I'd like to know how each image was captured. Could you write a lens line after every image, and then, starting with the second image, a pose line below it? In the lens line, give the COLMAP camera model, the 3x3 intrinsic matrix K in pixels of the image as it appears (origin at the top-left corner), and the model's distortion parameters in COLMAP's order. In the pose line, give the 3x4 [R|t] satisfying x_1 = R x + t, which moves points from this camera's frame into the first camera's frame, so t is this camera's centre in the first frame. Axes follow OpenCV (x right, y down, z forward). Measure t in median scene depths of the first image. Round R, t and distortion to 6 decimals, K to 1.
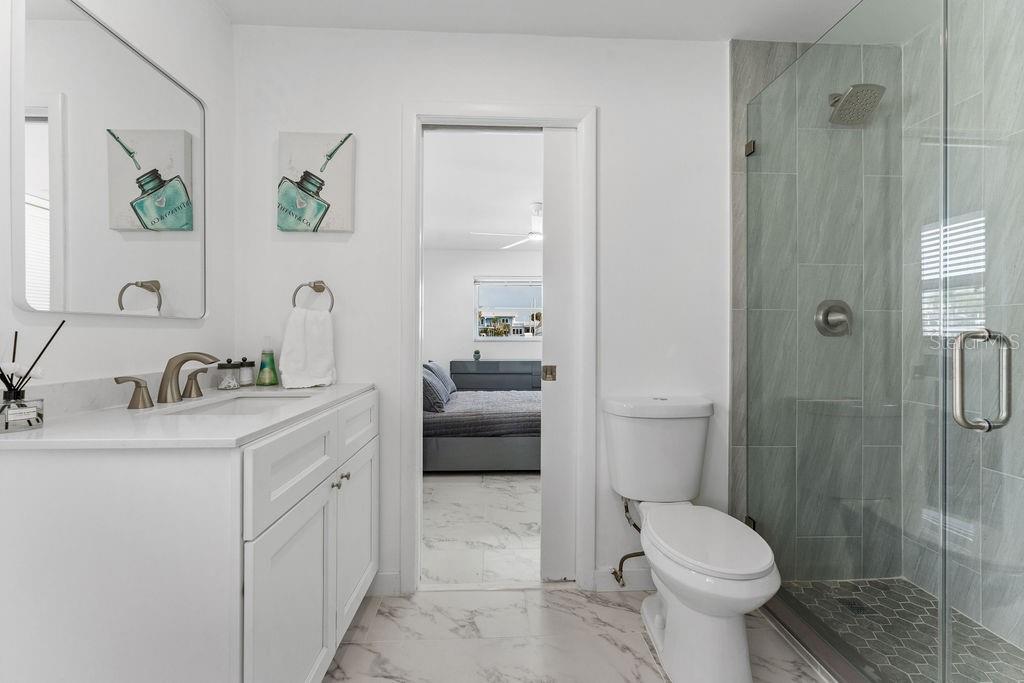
lens RADIAL K [[410.3, 0, 512.0], [0, 410.3, 335.4], [0, 0, 1]] dist [0.001391, 0.000085]
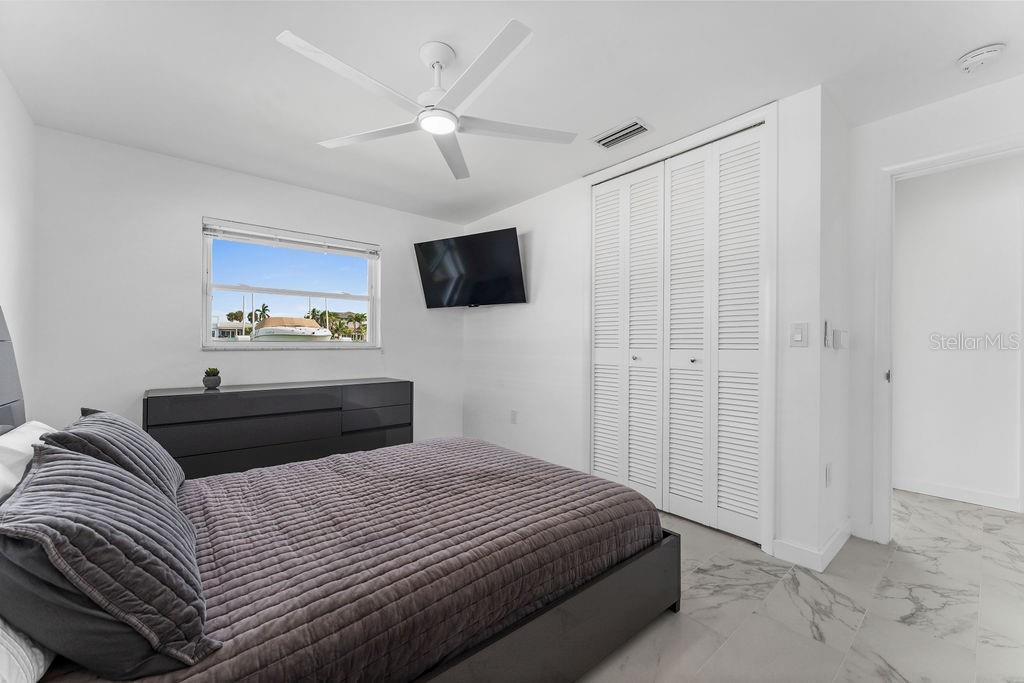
lens RADIAL K [[405.0, 0, 512.0], [0, 405.0, 338.3], [0, 0, 1]] dist [0.000186, -0.000006]
pose [[0.787012, 0.007927, 0.616887, -0.108071], [-0.002114, 0.999946, -0.010154, 0.004689], [-0.616935, 0.006687, 0.786986, 0.431007]]
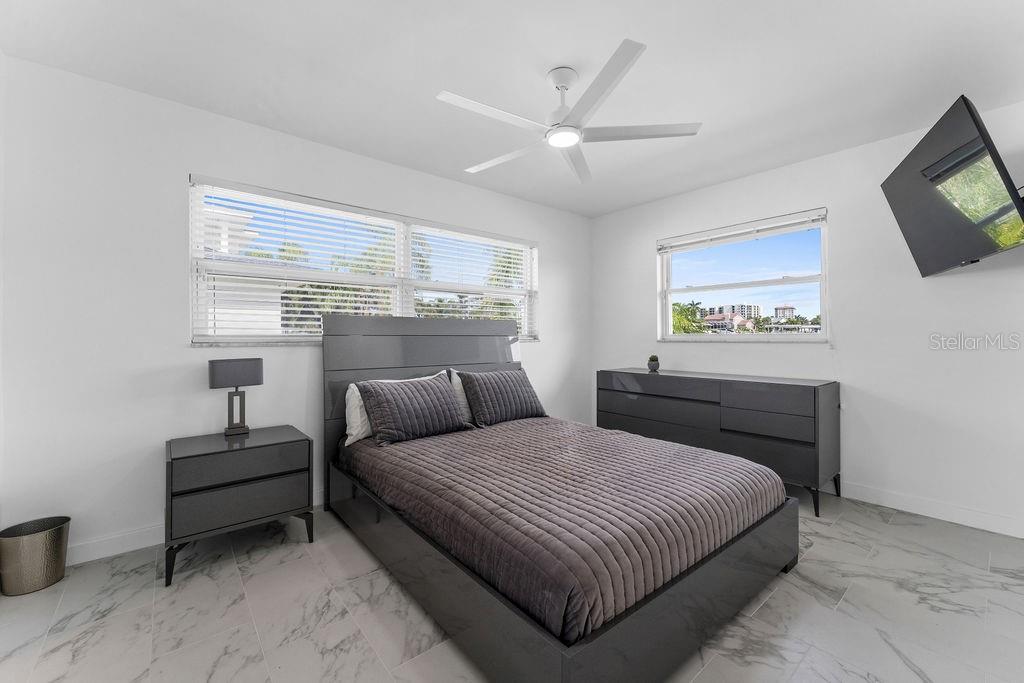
lens RADIAL K [[410.3, 0, 512.0], [0, 410.3, 335.4], [0, 0, 1]] dist [0.001391, 0.000085]
pose [[0.604630, -0.009132, -0.796454, 0.304842], [0.007396, 0.999956, -0.005851, 0.006907], [0.796472, -0.002353, 0.604670, 0.464469]]
